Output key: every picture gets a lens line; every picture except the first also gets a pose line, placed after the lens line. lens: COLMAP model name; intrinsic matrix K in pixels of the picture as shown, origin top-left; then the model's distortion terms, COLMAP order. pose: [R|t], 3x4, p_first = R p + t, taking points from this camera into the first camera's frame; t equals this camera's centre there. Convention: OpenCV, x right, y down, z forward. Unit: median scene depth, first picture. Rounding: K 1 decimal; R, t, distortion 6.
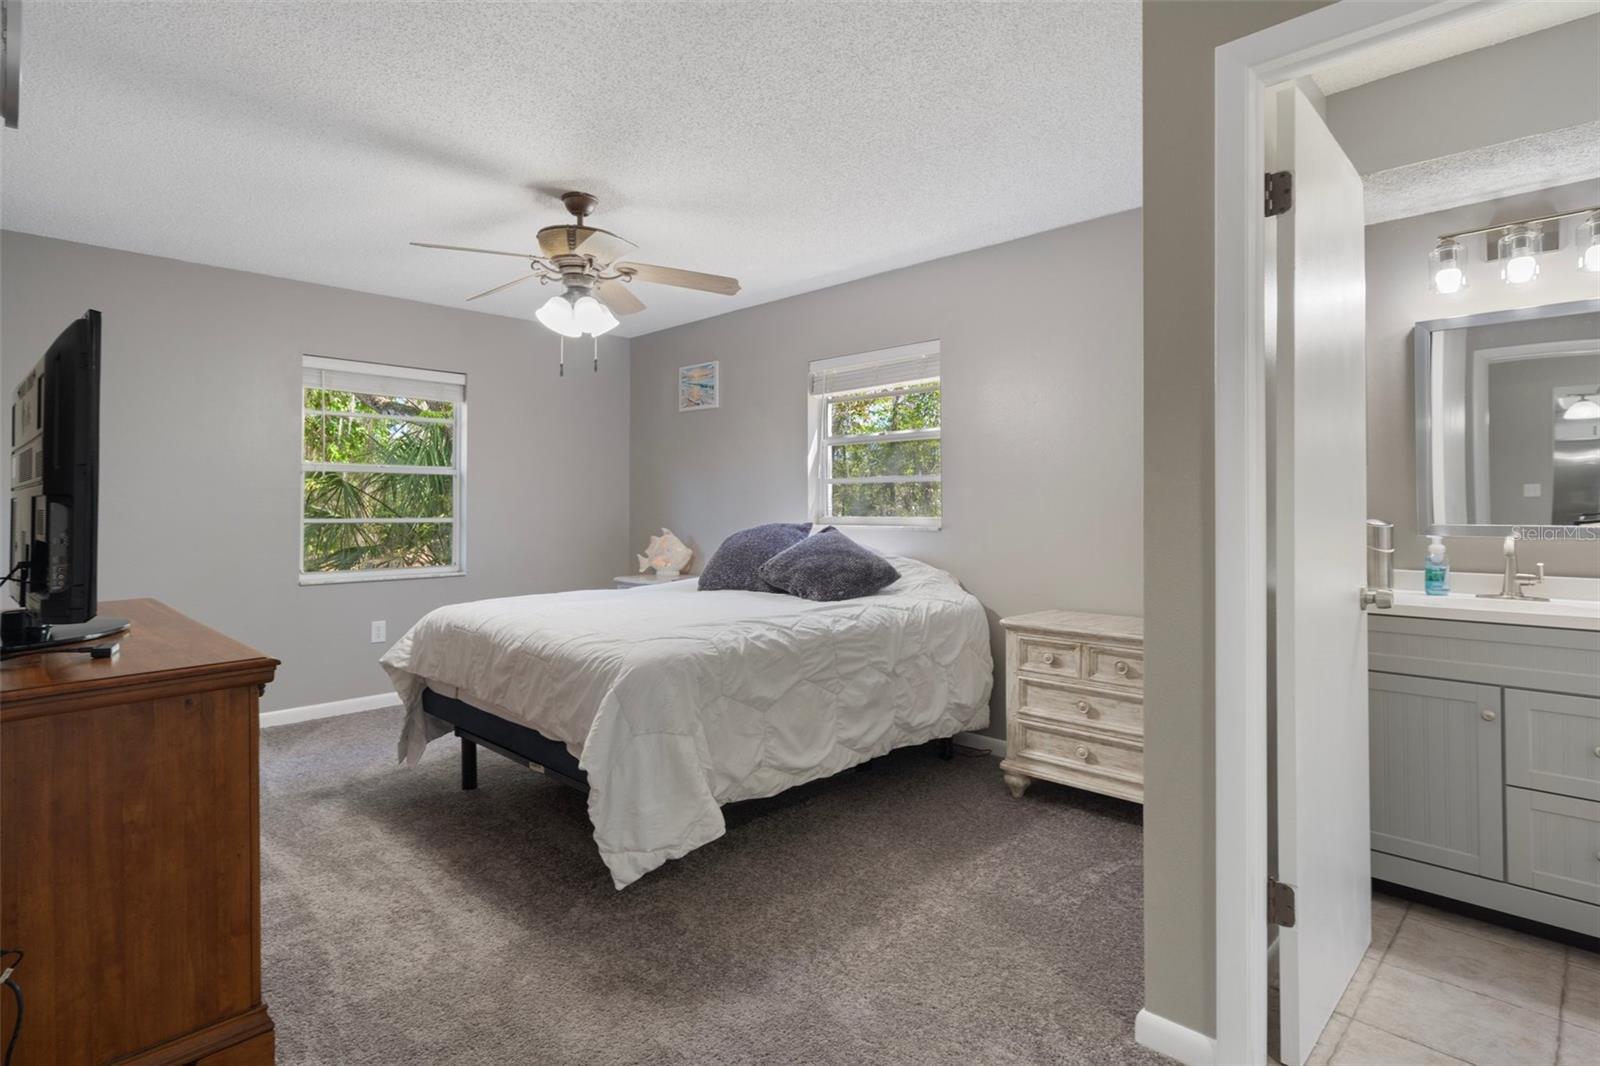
lens RADIAL K [[810.2, 0, 796.7], [0, 810.2, 495.4], [0, 0, 1]] dist [0.002105, 0.000437]
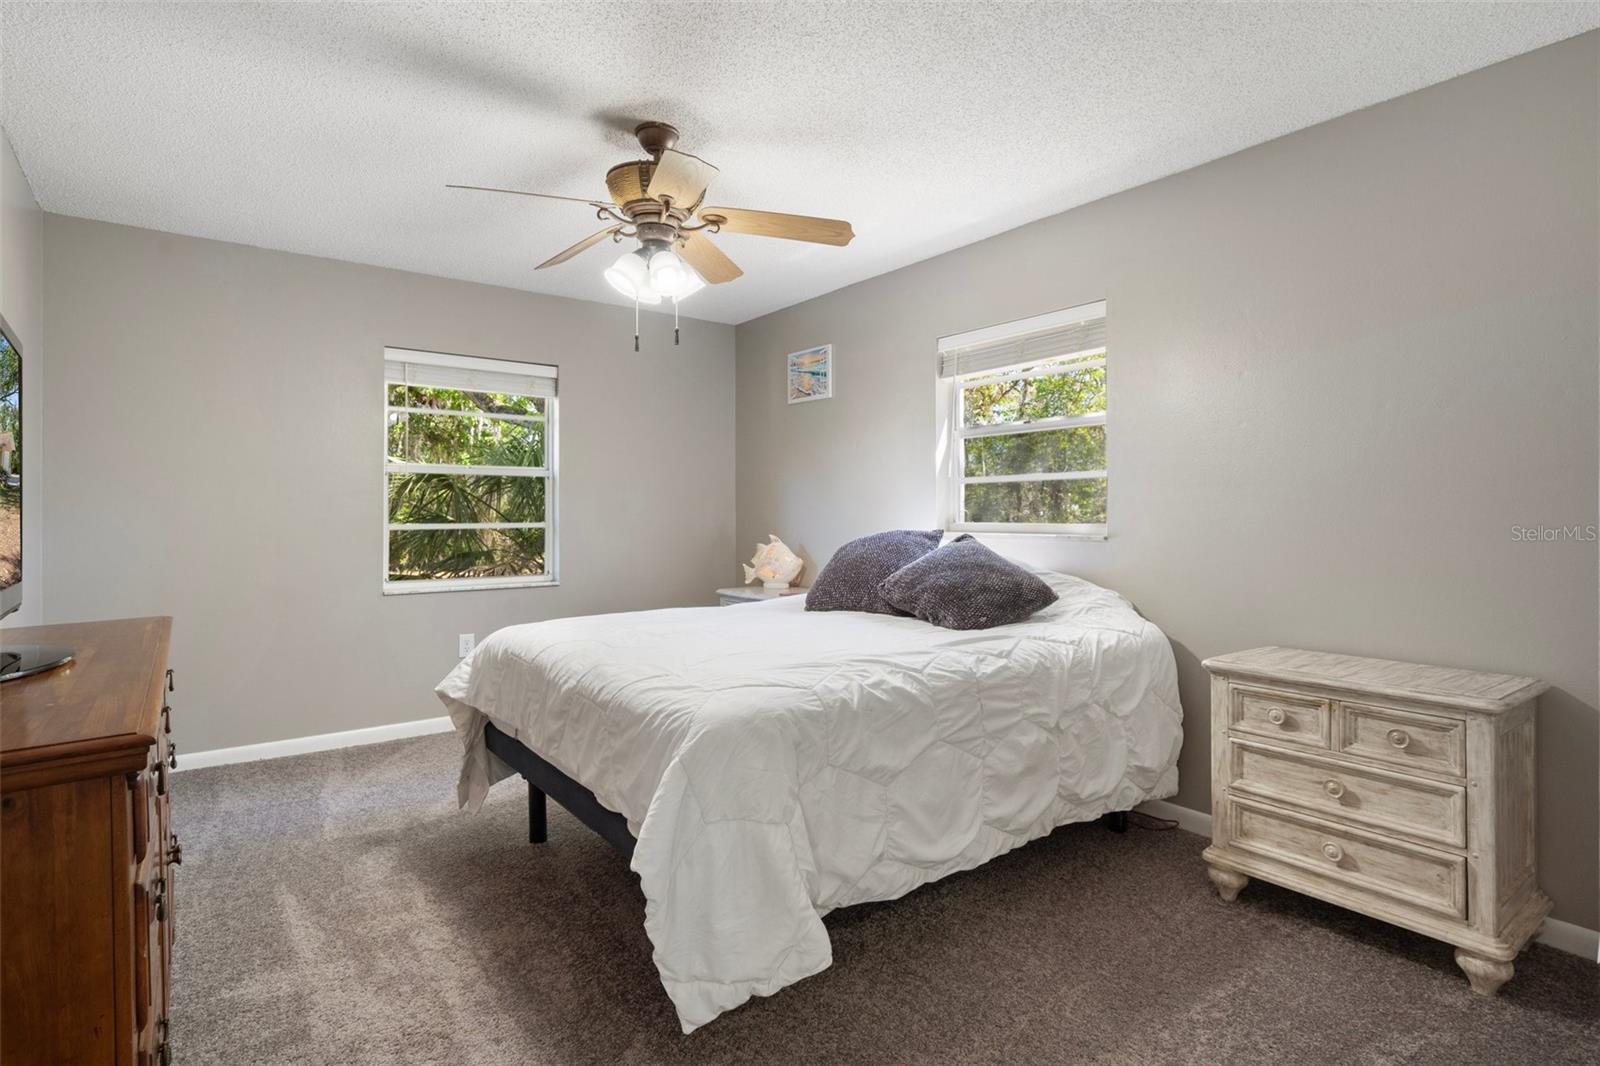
lens RADIAL K [[810.2, 0, 796.7], [0, 810.2, 495.4], [0, 0, 1]] dist [0.002105, 0.000437]
pose [[0.989160, -0.003287, -0.146802, -0.009709], [0.002355, 0.999976, -0.006519, 0.005349], [0.146820, 0.006103, 0.989144, 0.219771]]
